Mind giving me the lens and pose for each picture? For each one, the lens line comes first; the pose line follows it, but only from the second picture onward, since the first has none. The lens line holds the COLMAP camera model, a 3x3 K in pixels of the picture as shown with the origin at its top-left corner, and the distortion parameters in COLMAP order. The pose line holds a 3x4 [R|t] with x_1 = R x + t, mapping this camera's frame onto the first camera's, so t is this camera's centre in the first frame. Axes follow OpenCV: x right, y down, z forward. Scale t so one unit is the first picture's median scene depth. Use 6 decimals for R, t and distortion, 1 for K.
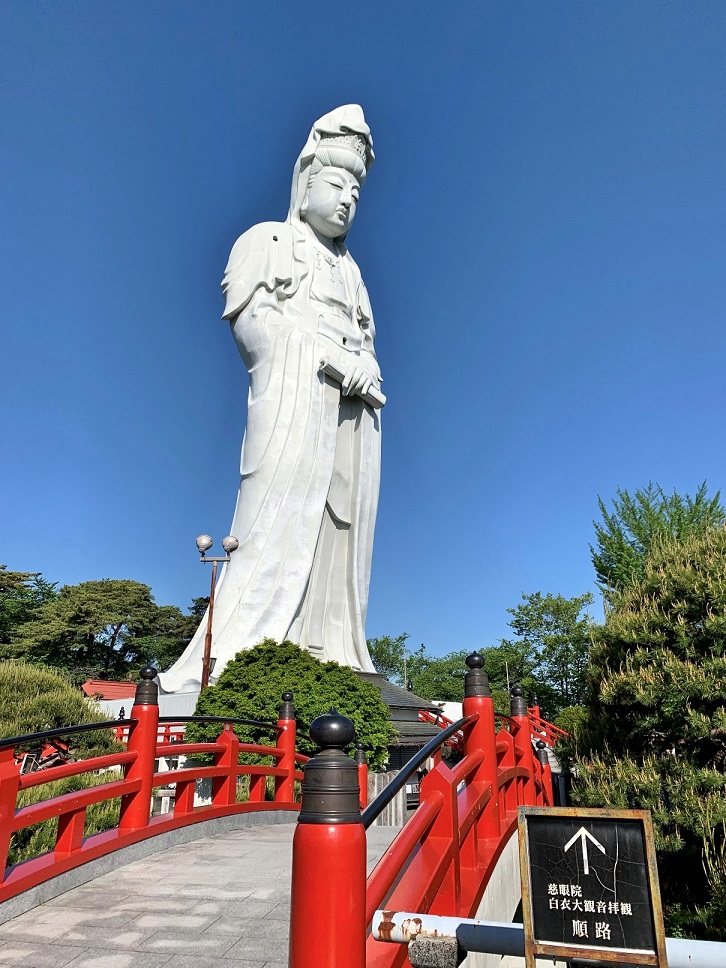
lens RADIAL K [[728.9, 0, 363.0], [0, 728.9, 484.0], [0, 0, 1]] dist [0.091664, -0.093873]
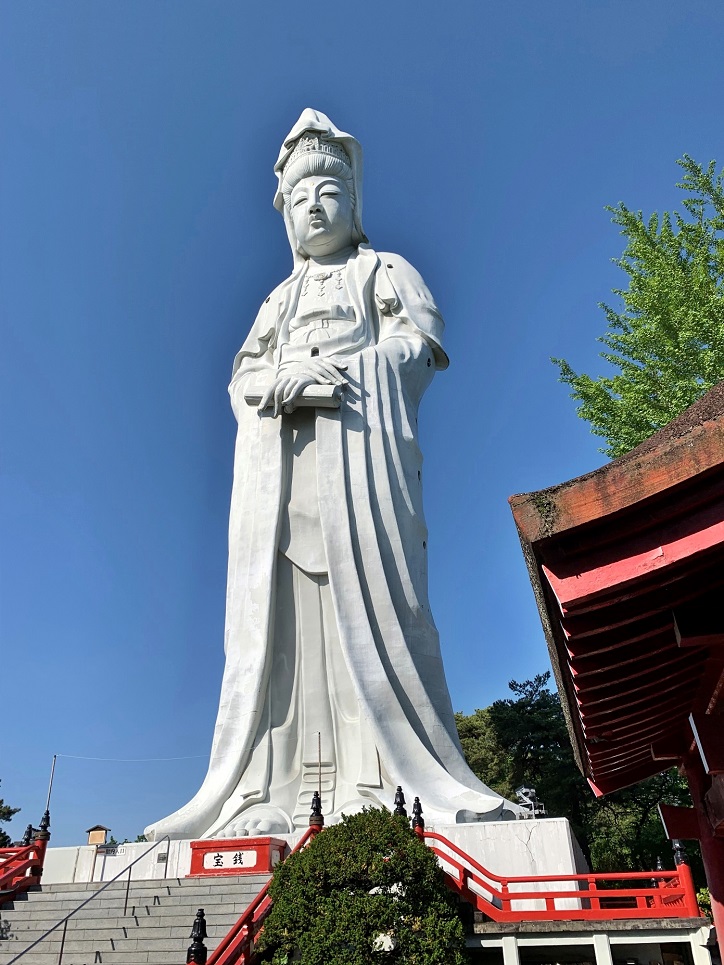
lens RADIAL K [[726.6, 0, 362.0], [0, 726.6, 482.5], [0, 0, 1]] dist [0.091664, -0.093873]
pose [[0.511385, -0.454051, -0.729604, 0.506482], [0.309176, 0.889377, -0.336777, 0.206182], [0.801807, -0.053353, 0.595196, 0.573301]]
